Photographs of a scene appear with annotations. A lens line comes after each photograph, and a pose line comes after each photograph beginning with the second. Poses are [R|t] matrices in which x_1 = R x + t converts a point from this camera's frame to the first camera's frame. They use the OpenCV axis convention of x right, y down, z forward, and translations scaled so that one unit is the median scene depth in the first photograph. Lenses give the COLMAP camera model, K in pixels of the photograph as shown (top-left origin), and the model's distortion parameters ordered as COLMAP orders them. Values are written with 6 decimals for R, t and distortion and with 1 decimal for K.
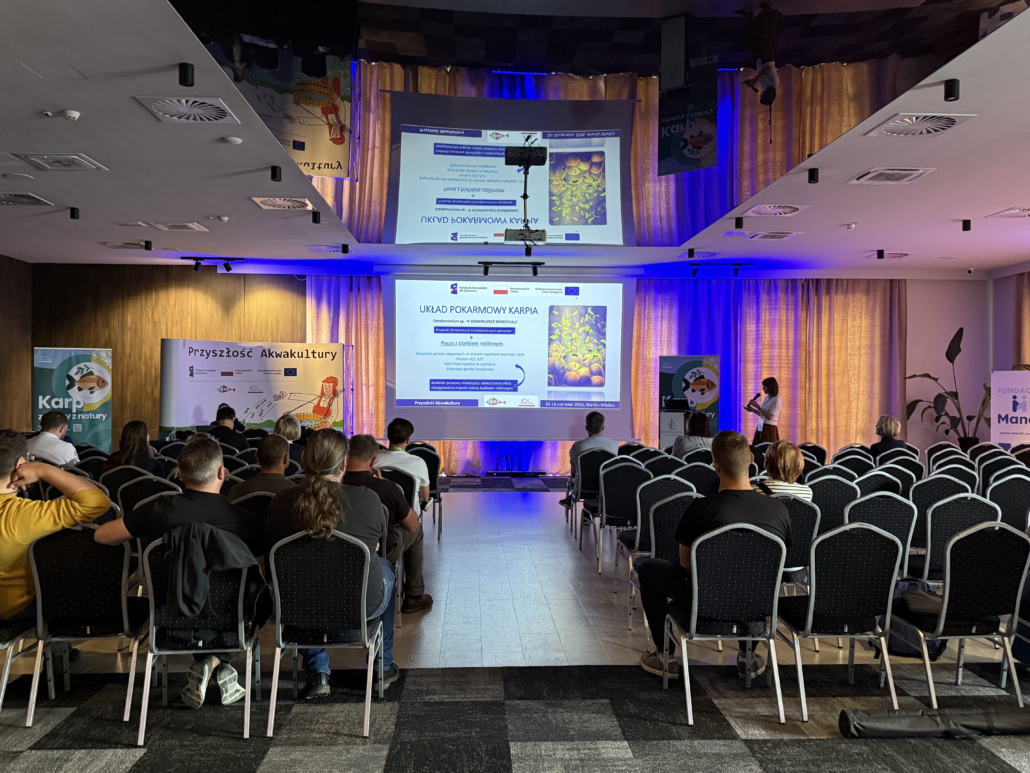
lens RADIAL K [[904.3, 0, 543.4], [0, 904.3, 391.3], [0, 0, 1]] dist [0.048718, -0.083772]
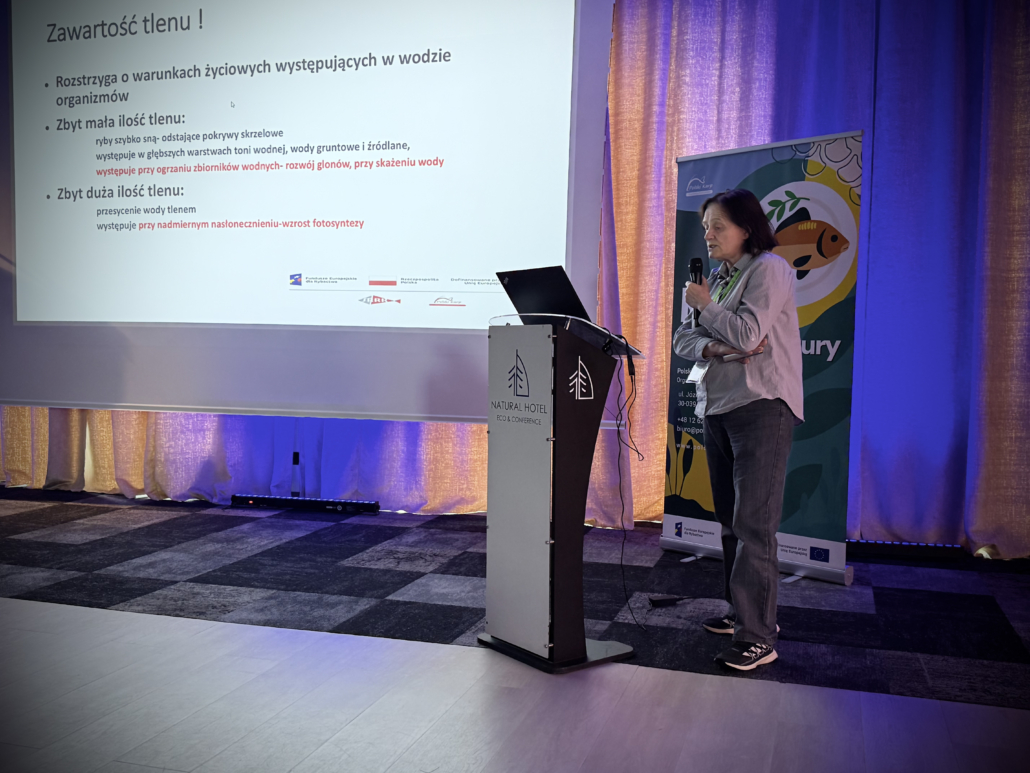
lens RADIAL K [[1031.8, 0, 507.2], [0, 1031.8, 390.9], [0, 0, 1]] dist [0.076078, 0.000000]
pose [[0.923304, 0.025537, -0.383221, 0.219604], [-0.007744, 0.998822, 0.047901, 0.024594], [0.383993, -0.041259, 0.922414, 0.671321]]
